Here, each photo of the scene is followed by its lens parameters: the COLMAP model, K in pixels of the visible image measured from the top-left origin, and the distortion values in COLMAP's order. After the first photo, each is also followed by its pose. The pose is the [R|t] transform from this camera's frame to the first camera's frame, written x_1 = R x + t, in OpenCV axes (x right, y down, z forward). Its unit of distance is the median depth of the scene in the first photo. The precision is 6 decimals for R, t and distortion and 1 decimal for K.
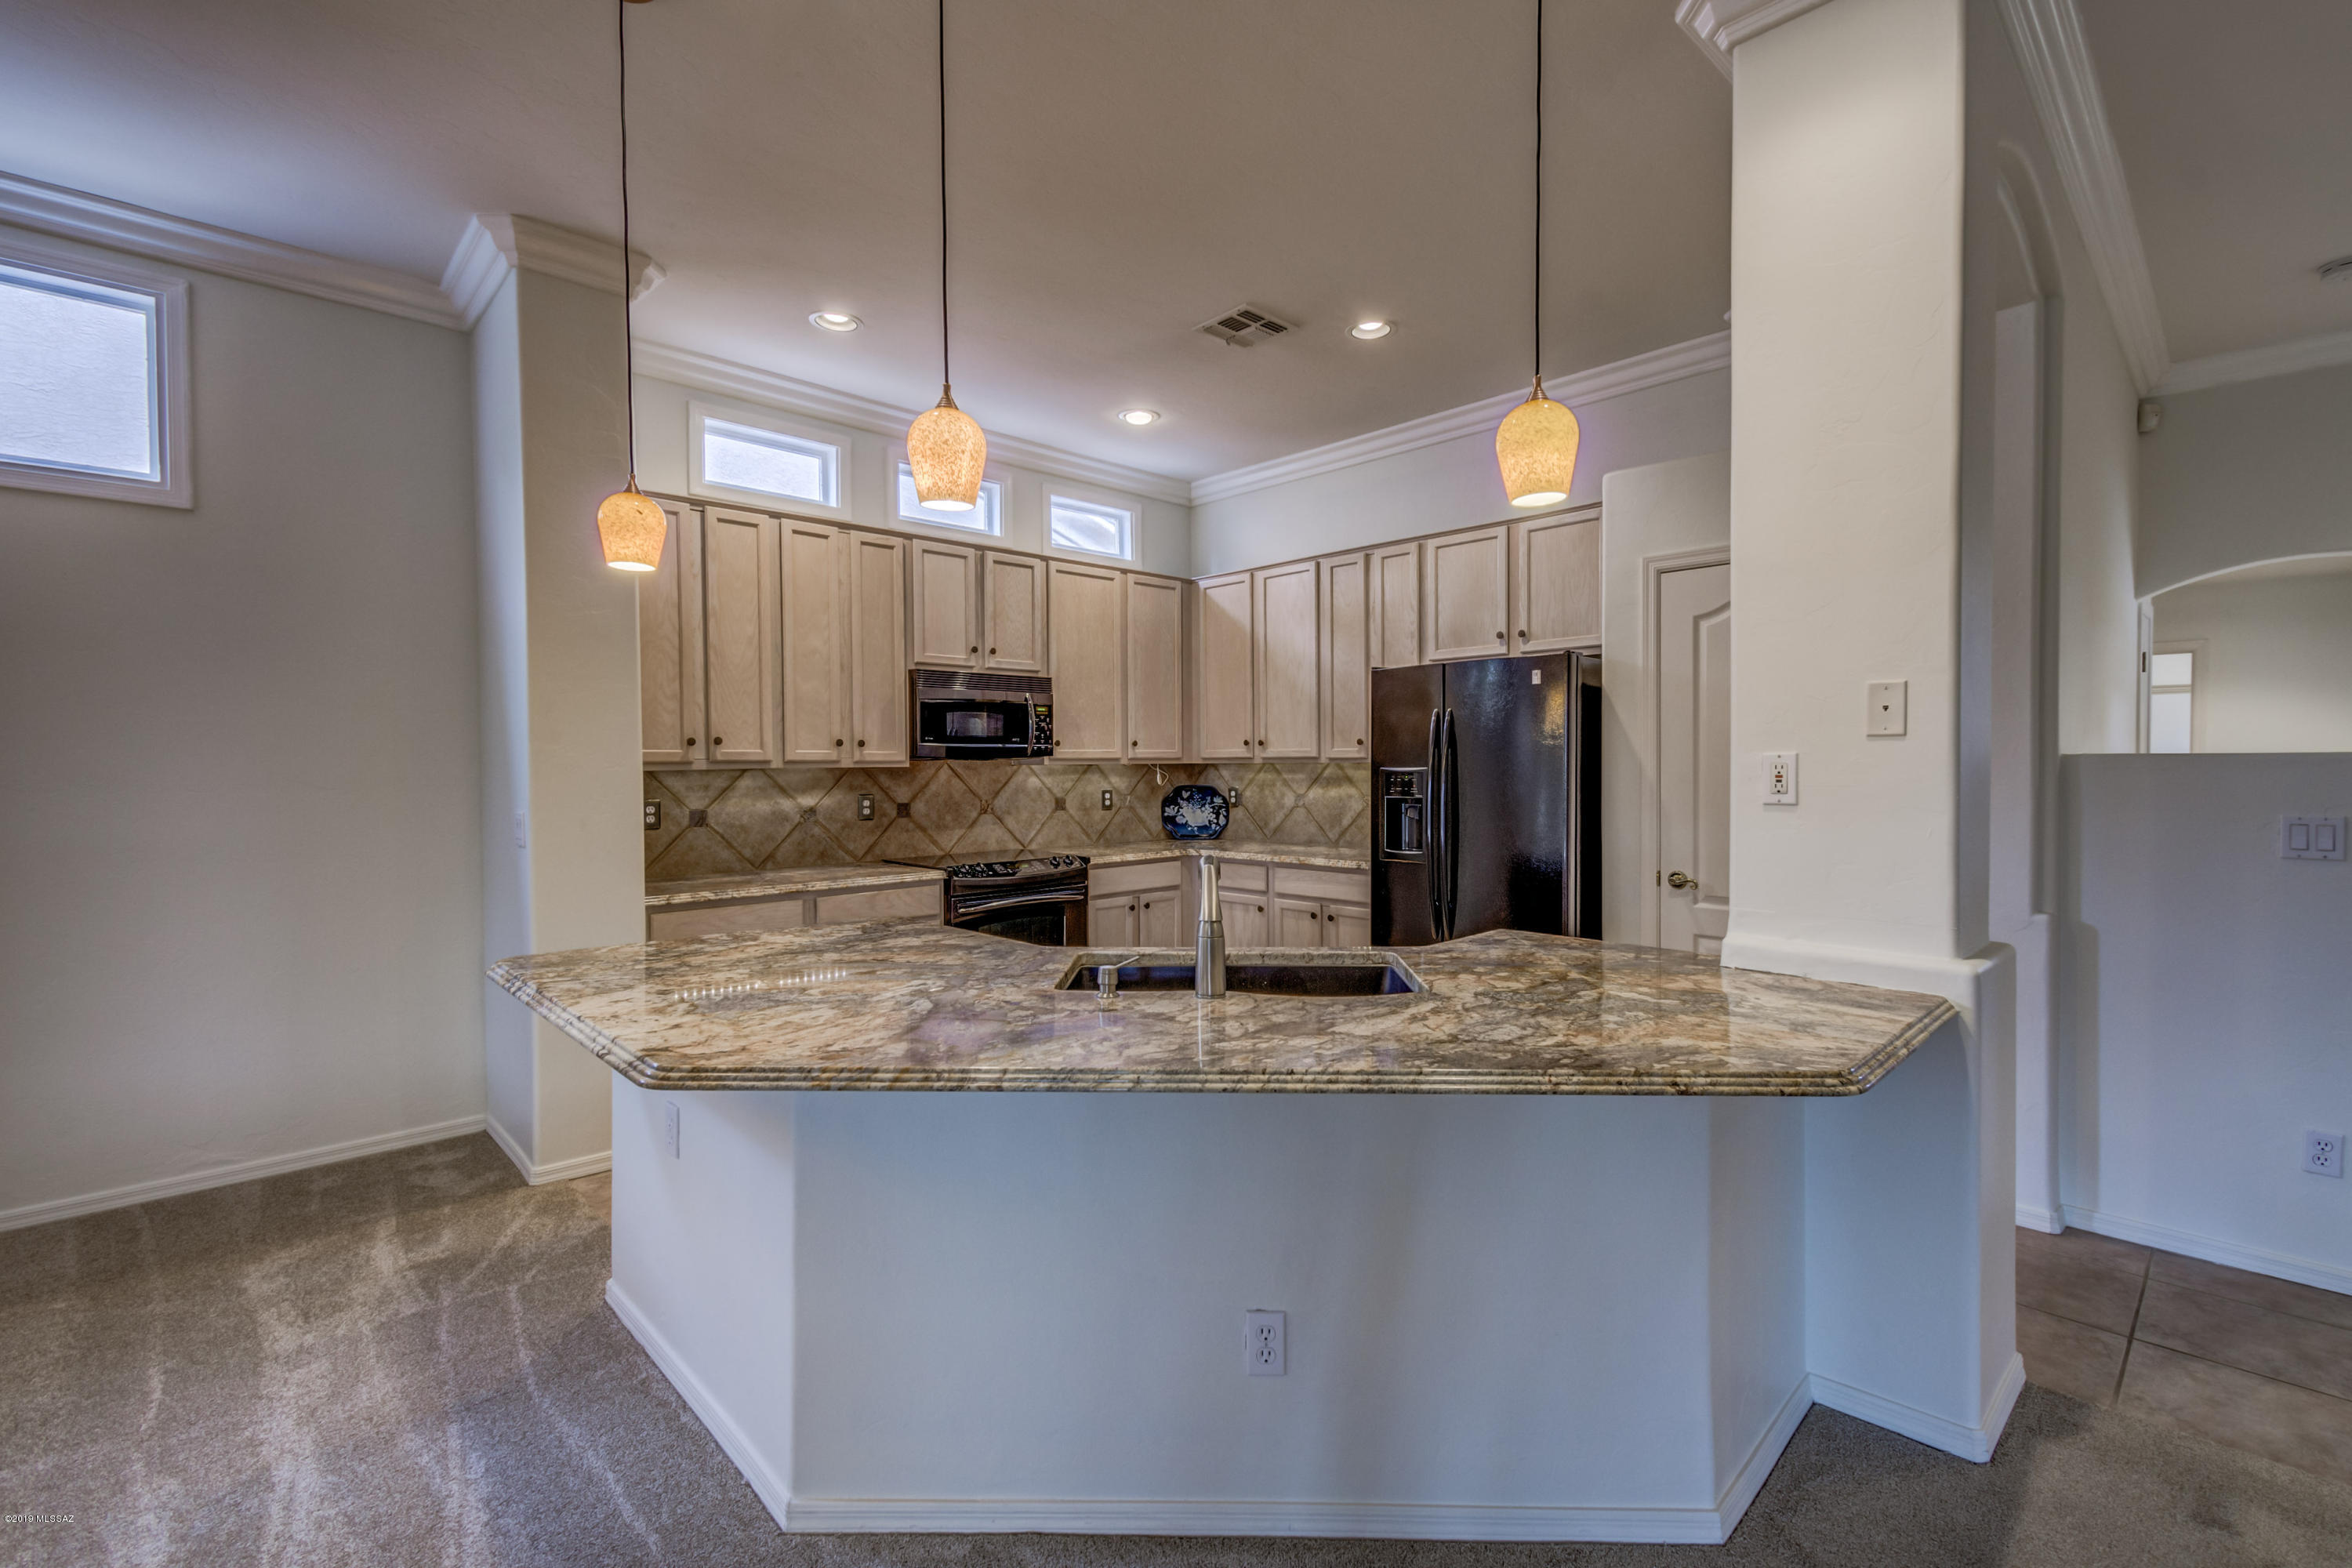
lens RADIAL K [[1032.8, 0, 1189.1], [0, 1032.8, 785.5], [0, 0, 1]] dist [0.021881, -0.007770]
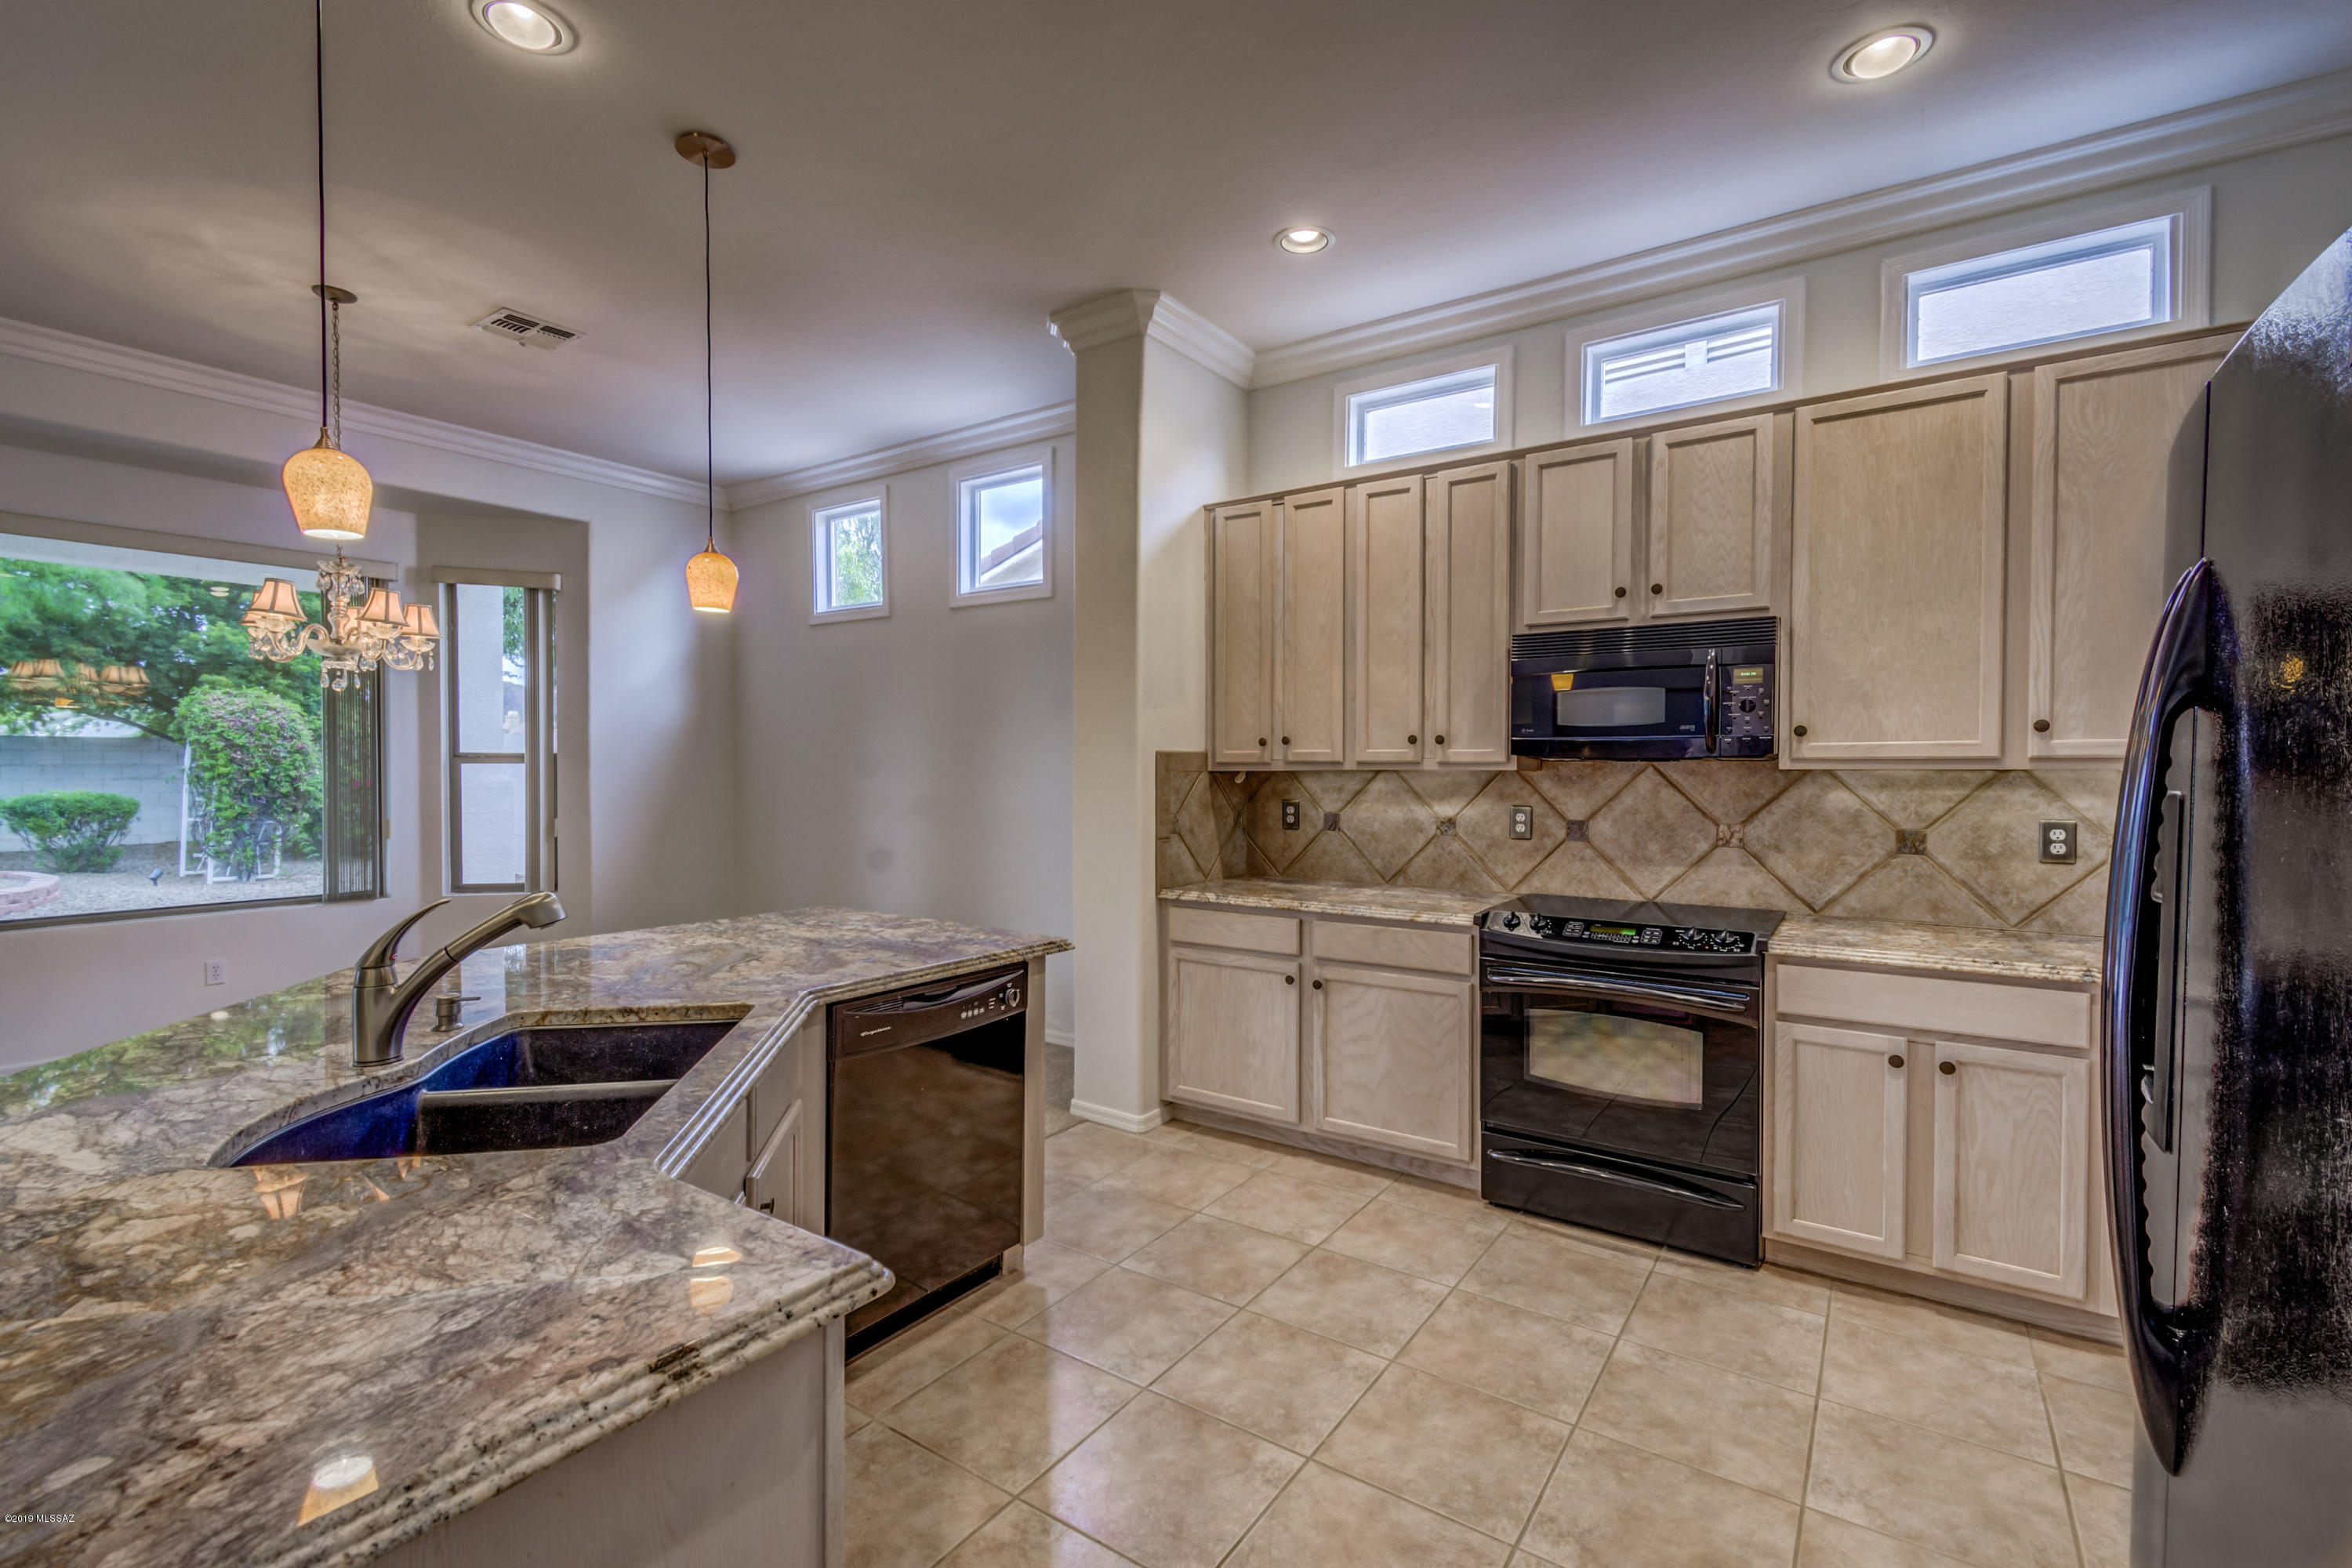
lens RADIAL K [[1032.8, 0, 1187.0], [0, 1032.8, 785.0], [0, 0, 1]] dist [0.021881, -0.007770]
pose [[0.199921, 0.023873, -0.979521, 0.377247], [-0.024843, 0.999505, 0.019290, -0.014948], [0.979497, 0.020478, 0.200415, 0.591095]]
